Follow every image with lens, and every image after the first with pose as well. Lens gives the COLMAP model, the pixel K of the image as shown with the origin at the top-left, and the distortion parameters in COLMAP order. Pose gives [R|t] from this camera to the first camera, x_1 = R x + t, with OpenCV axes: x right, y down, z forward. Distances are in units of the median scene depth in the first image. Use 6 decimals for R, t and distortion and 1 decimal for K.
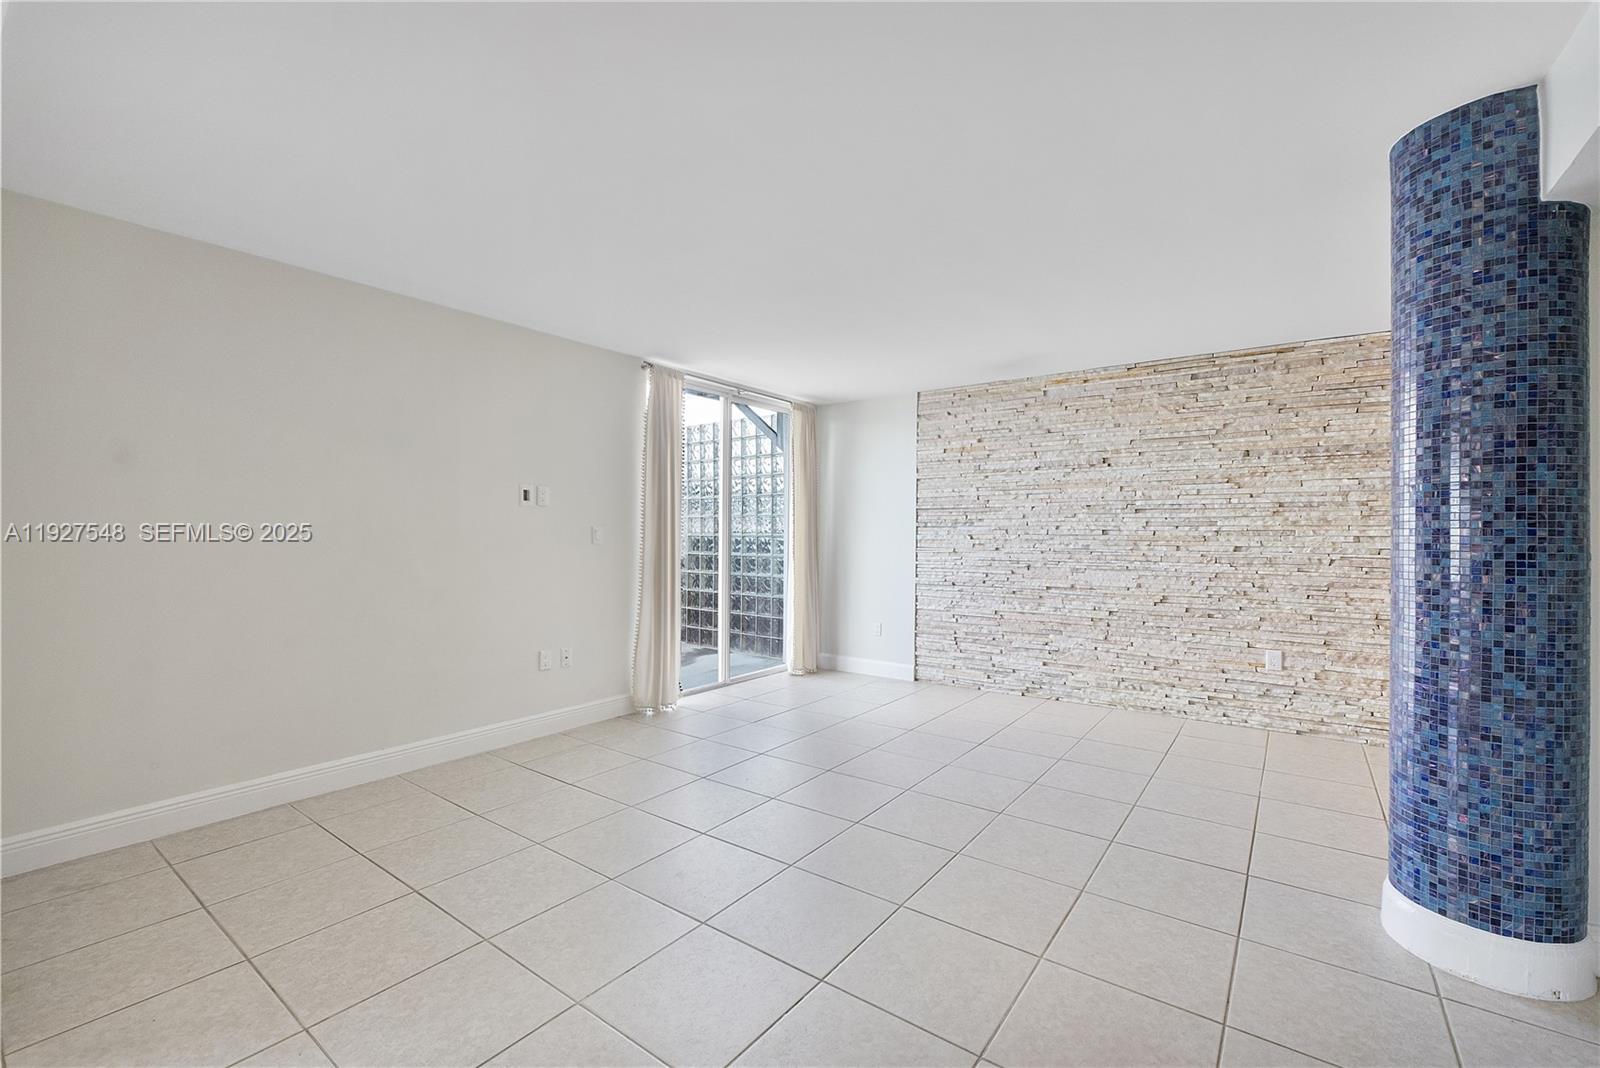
lens RADIAL K [[677.5, 0, 804.0], [0, 677.5, 530.7], [0, 0, 1]] dist [-0.003627, -0.000242]
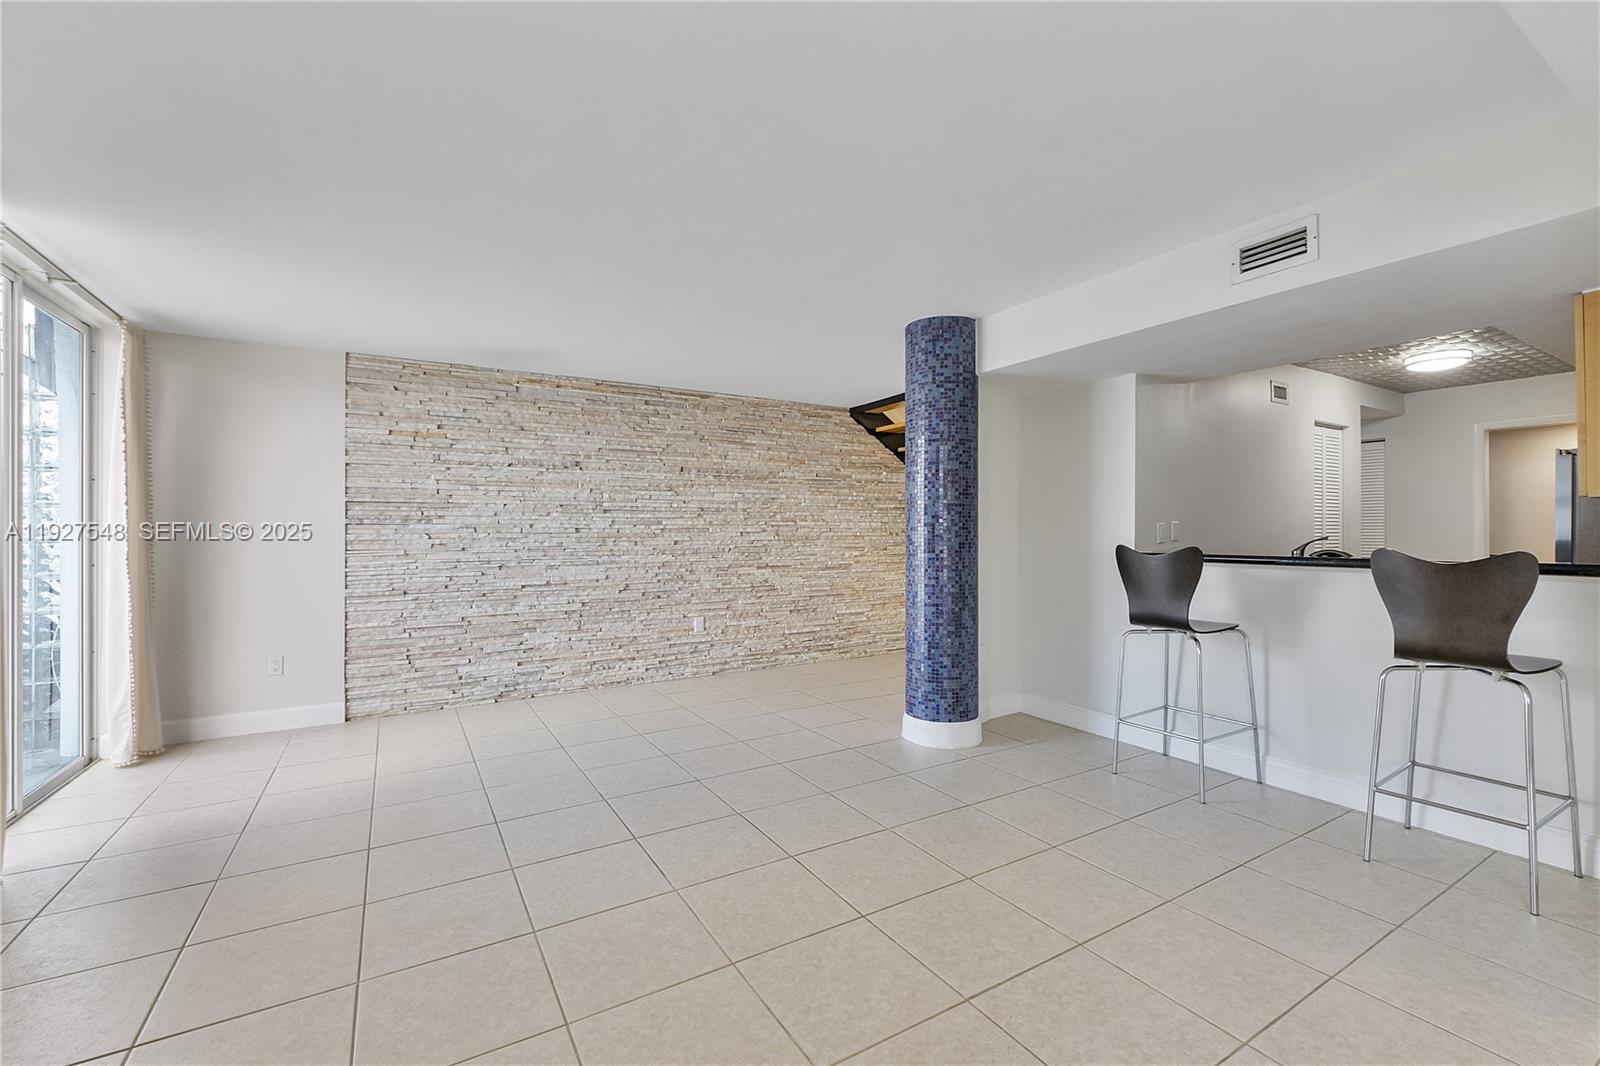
lens RADIAL K [[677.5, 0, 804.0], [0, 677.5, 529.7], [0, 0, 1]] dist [-0.003627, -0.000242]
pose [[0.384577, -0.002300, 0.923090, -0.416212], [0.002692, 0.999995, 0.001370, 0.001063], [-0.923089, 0.001958, 0.384581, 0.251252]]
